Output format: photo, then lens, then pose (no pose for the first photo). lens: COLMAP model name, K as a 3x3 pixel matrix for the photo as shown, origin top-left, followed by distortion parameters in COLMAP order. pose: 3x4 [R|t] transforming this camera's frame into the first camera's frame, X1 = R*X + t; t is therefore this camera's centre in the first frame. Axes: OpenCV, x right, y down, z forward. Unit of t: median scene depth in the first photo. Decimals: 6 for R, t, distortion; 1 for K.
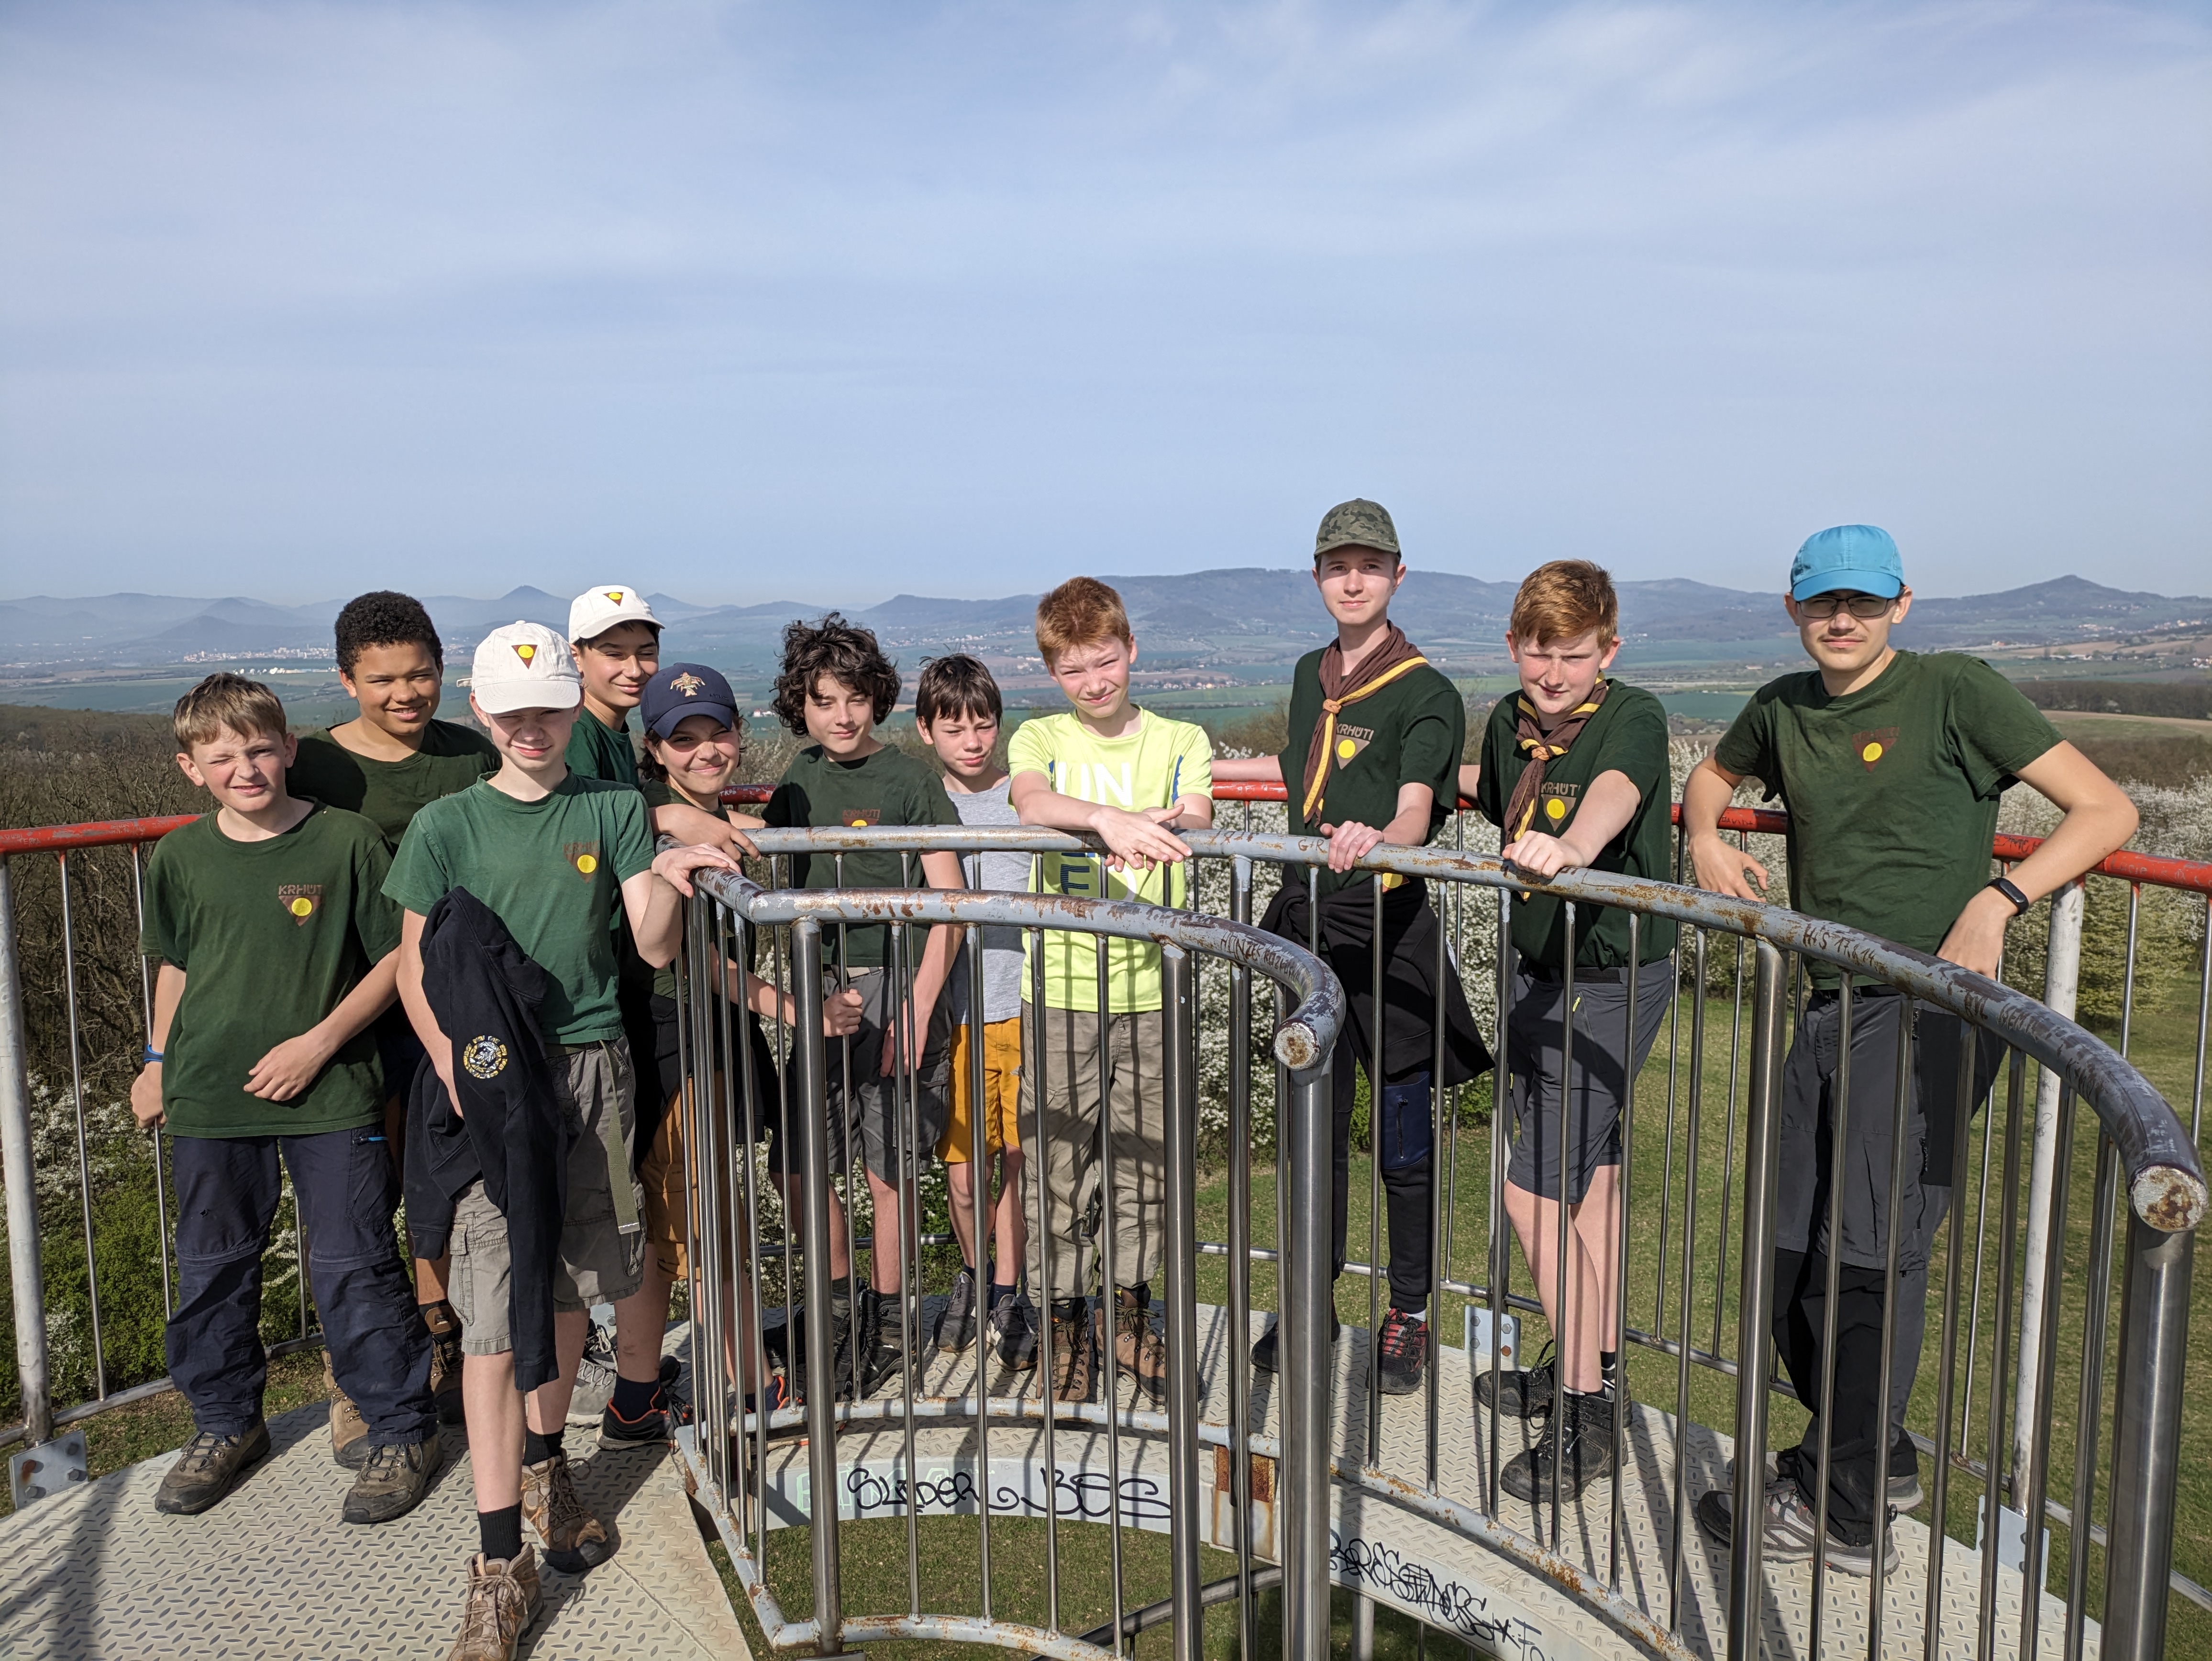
lens RADIAL K [[1641.4, 0, 1123.0], [0, 1641.4, 853.5], [0, 0, 1]] dist [0.031990, -0.026482]
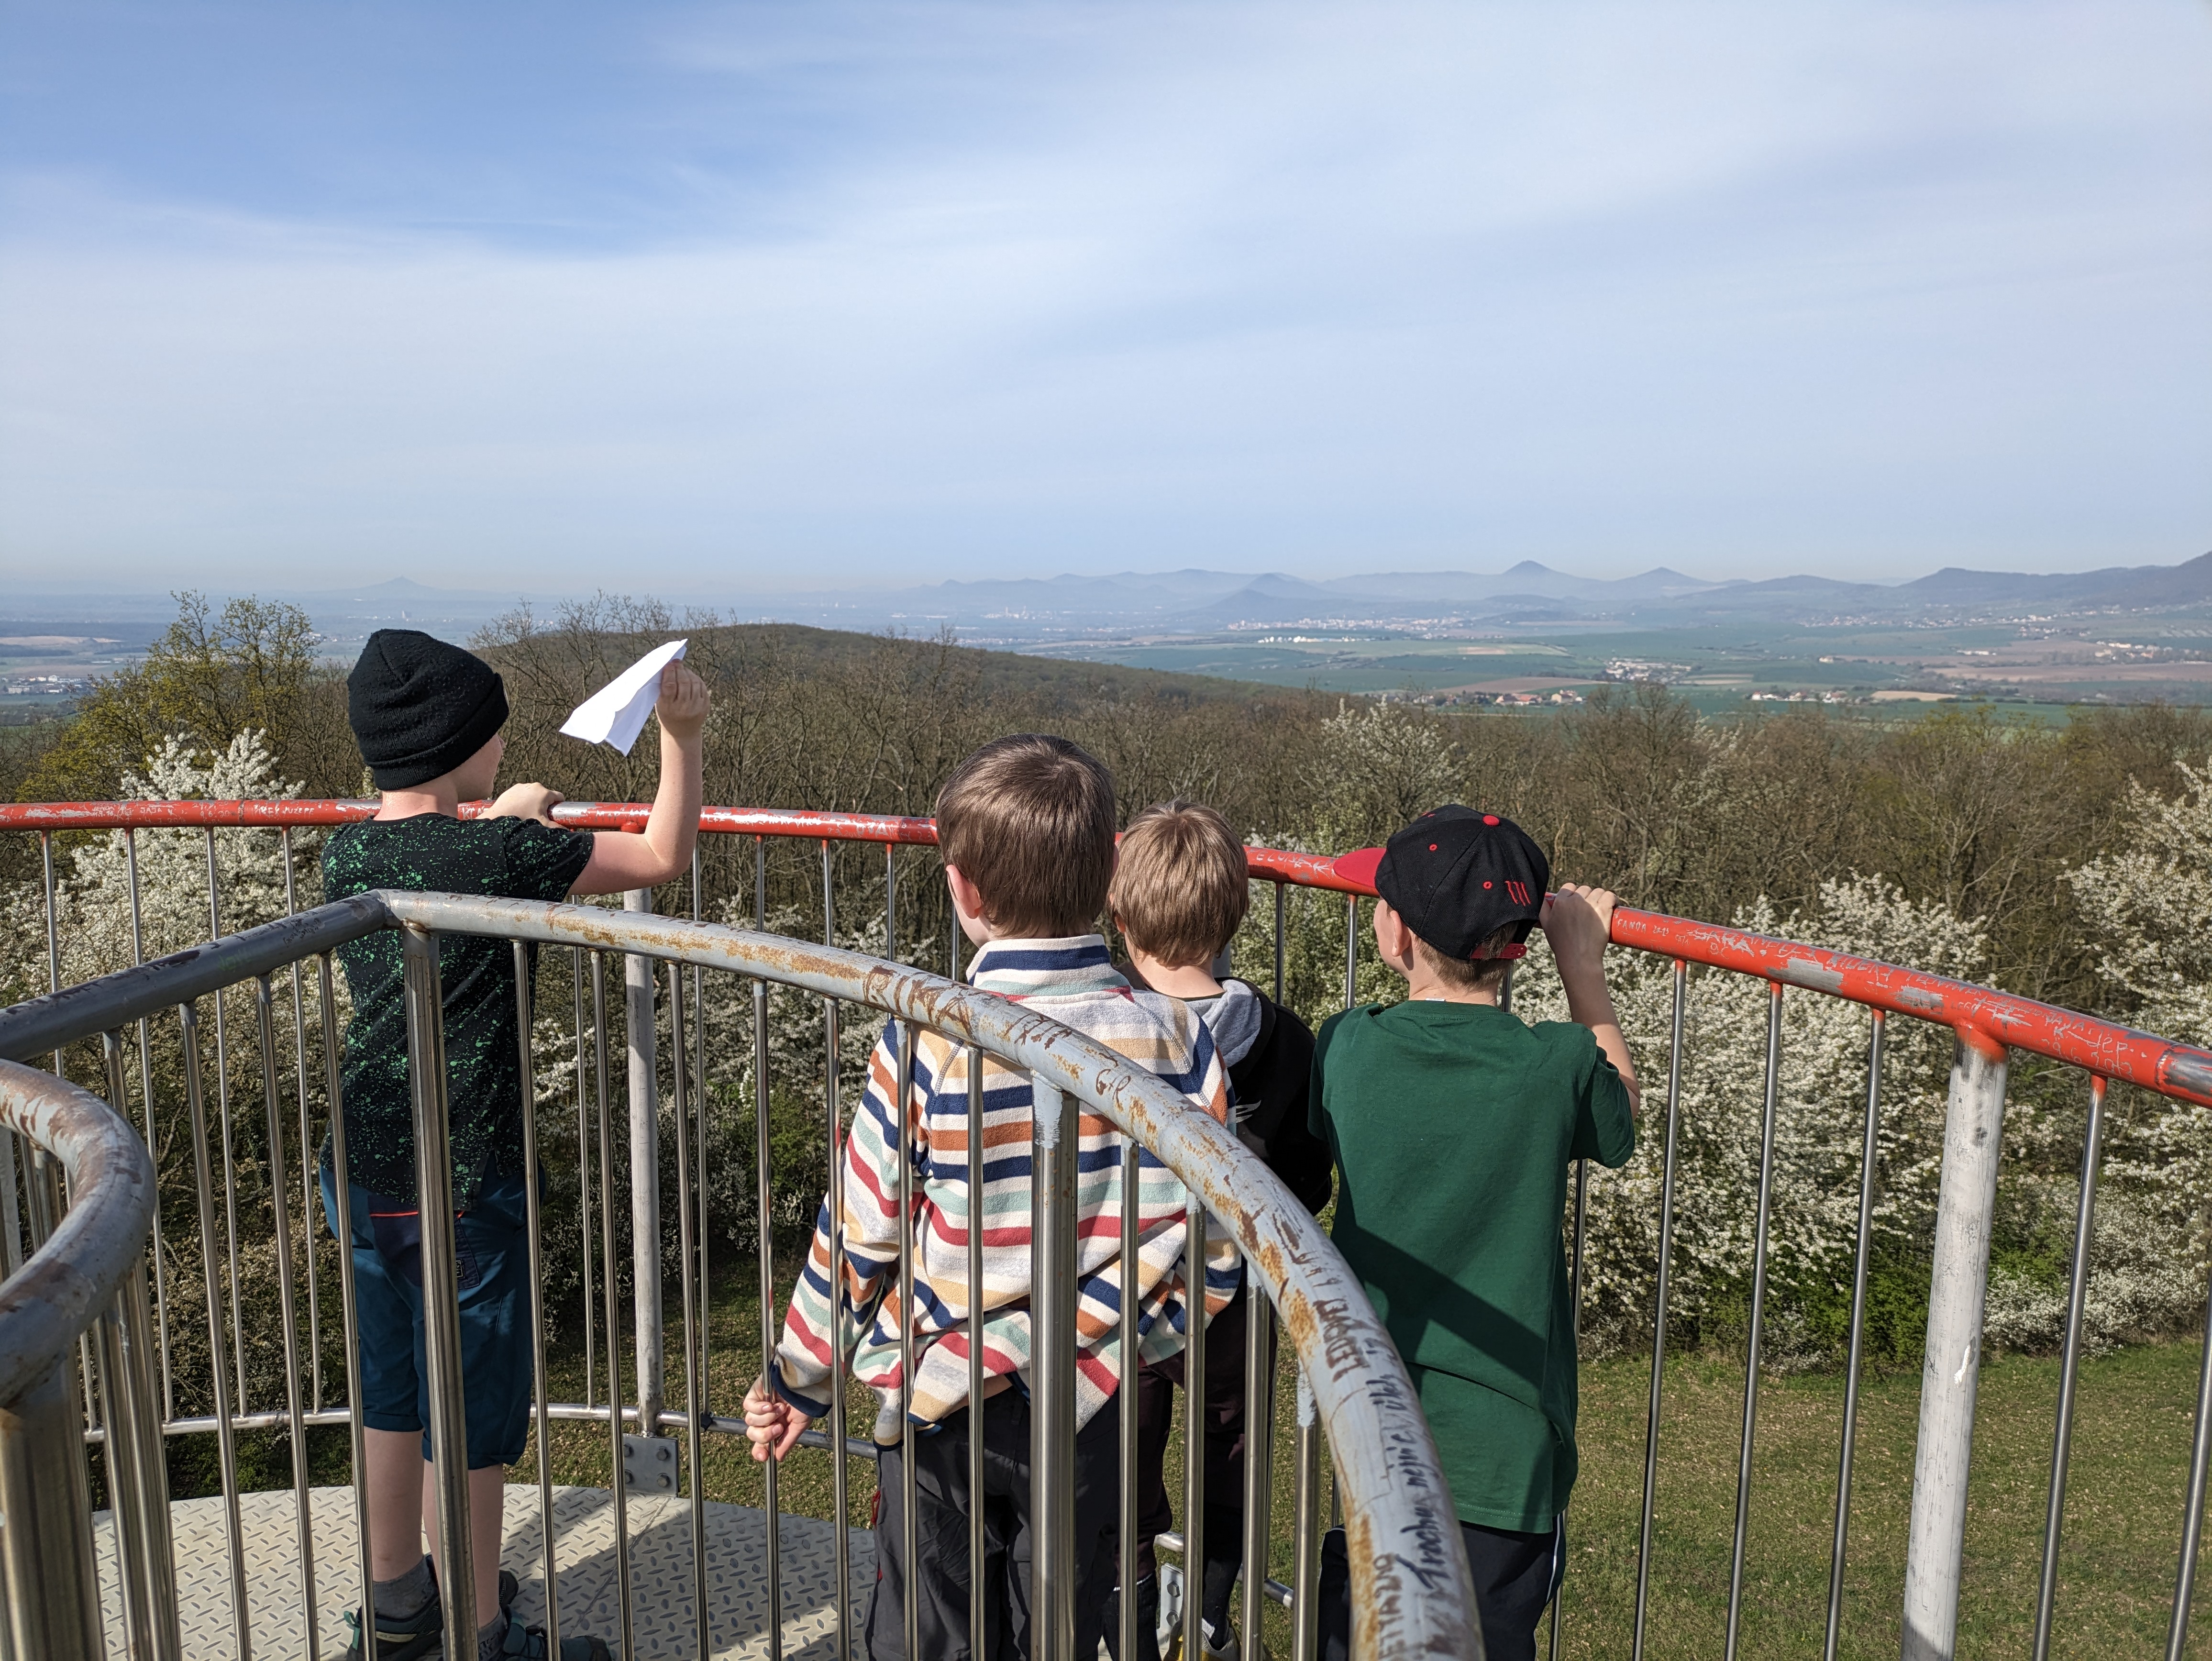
lens RADIAL K [[1641.4, 0, 1023.8], [0, 1641.4, 849.1], [0, 0, 1]] dist [0.031990, -0.026482]
pose [[0.802517, 0.100440, -0.588114, 0.442040], [-0.093163, 0.994732, 0.042757, -0.107205], [0.589311, 0.020477, 0.807647, 0.756716]]
